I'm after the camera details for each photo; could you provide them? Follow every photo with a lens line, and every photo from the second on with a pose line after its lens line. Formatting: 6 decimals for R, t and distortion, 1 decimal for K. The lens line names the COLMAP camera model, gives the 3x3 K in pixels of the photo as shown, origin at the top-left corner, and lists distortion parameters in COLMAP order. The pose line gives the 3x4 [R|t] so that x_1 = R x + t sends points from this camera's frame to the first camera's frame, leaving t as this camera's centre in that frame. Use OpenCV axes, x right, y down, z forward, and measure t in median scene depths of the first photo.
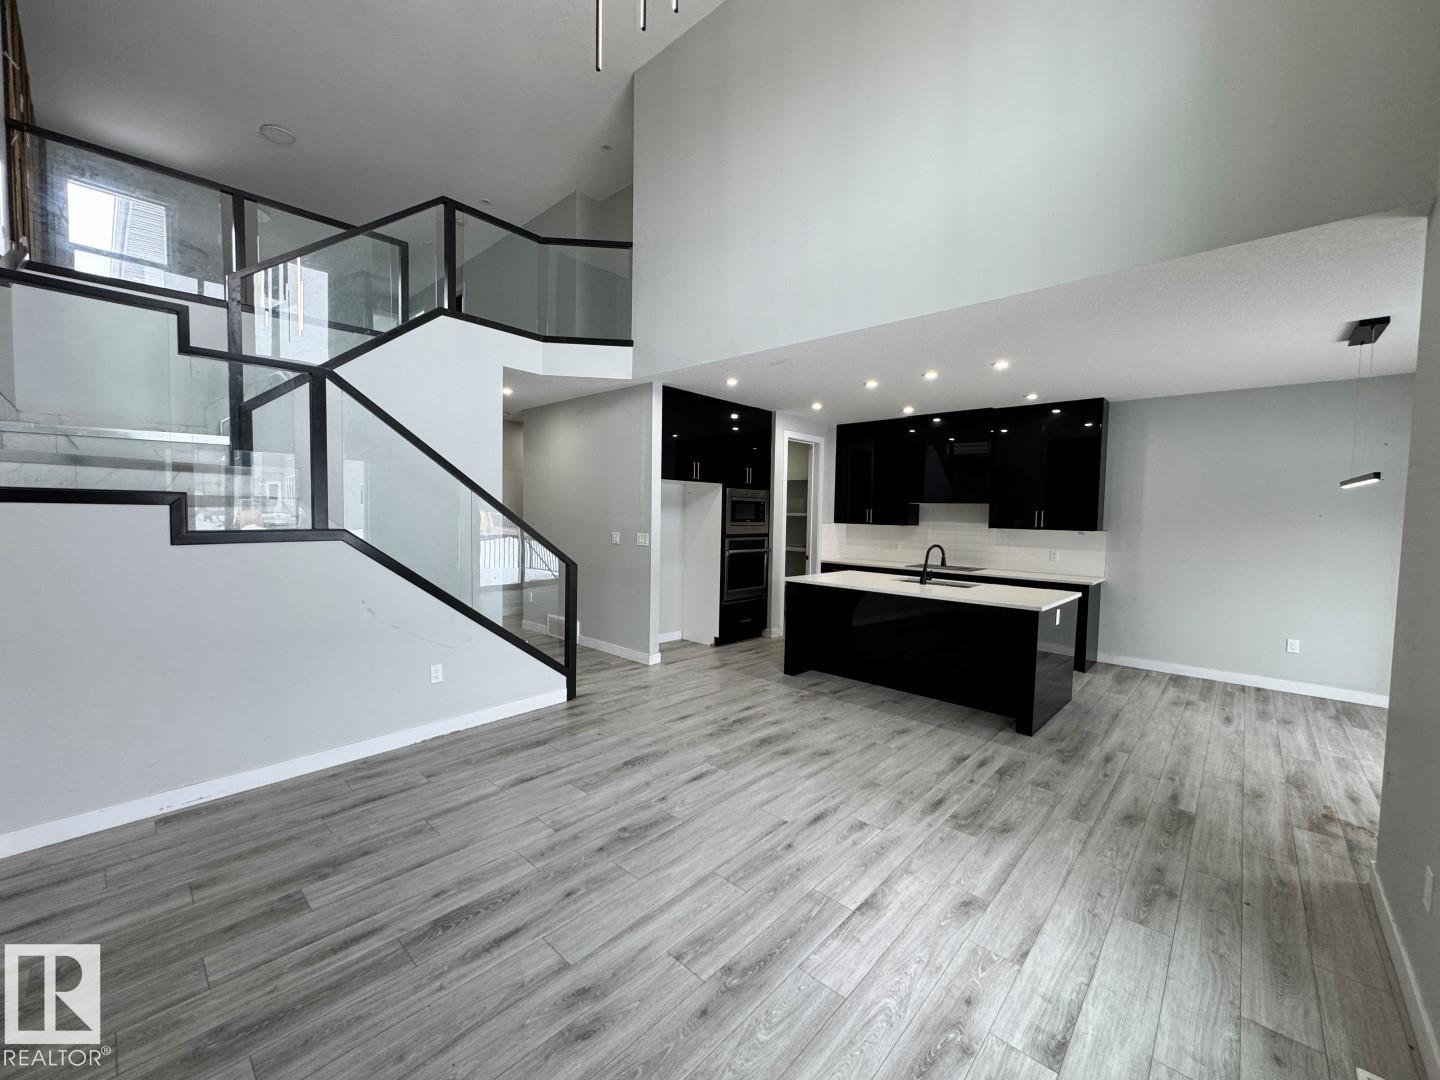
lens RADIAL K [[572.8, 0, 721.7], [0, 572.8, 539.7], [0, 0, 1]] dist [-0.001135, -0.000726]
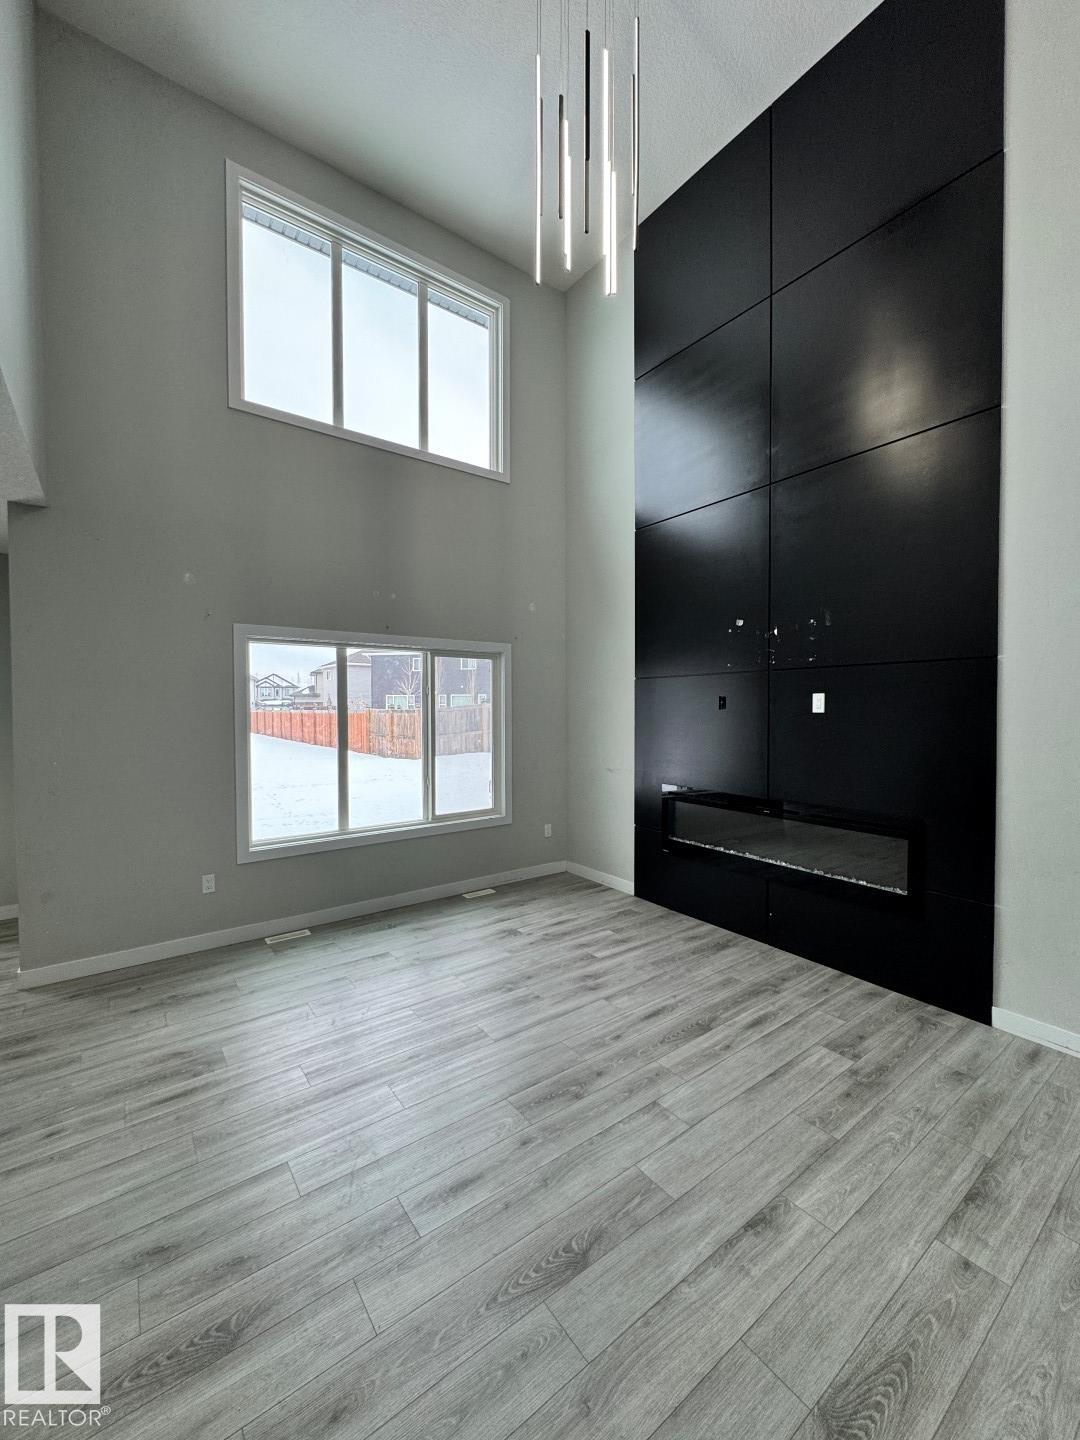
lens RADIAL K [[572.8, 0, 541.6], [0, 572.8, 717.1], [0, 0, 1]] dist [-0.001135, -0.000726]
pose [[-0.982359, -0.021311, 0.185785, -0.212563], [-0.008658, 0.997603, 0.068652, -0.097004], [-0.186803, 0.065832, -0.980189, 1.450807]]
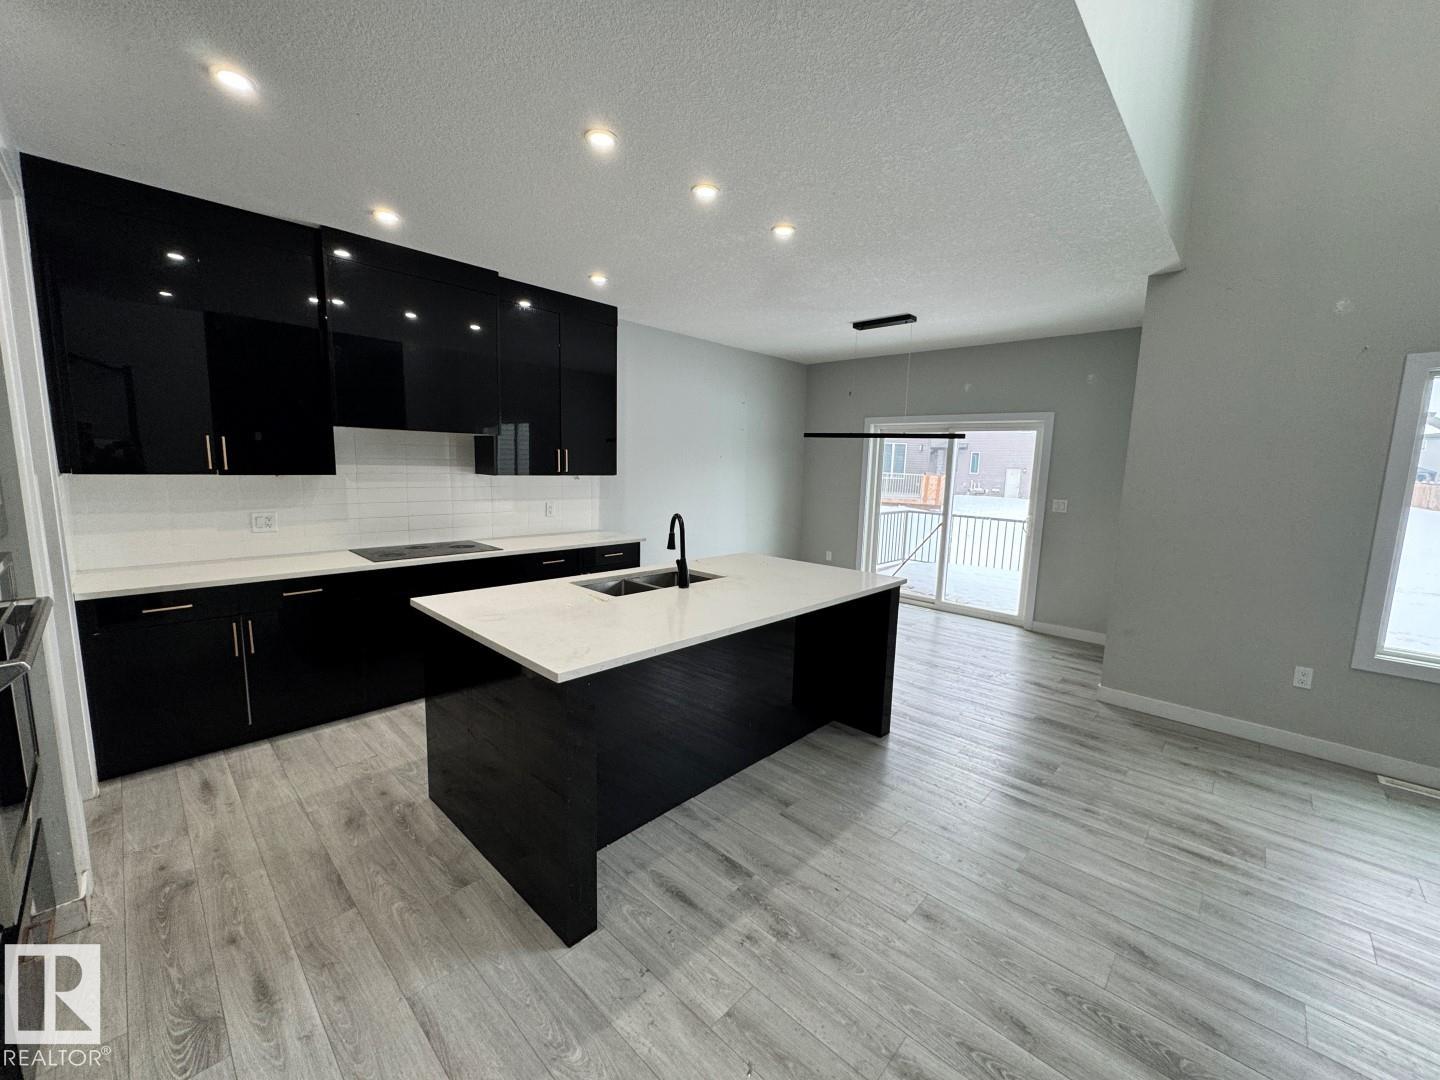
lens RADIAL K [[572.8, 0, 715.1], [0, 572.8, 539.7], [0, 0, 1]] dist [-0.001135, -0.000726]
pose [[0.022109, -0.153321, 0.987929, -0.291639], [0.021078, 0.988022, 0.152864, -0.079660], [-0.999533, 0.017444, 0.025076, 1.442280]]
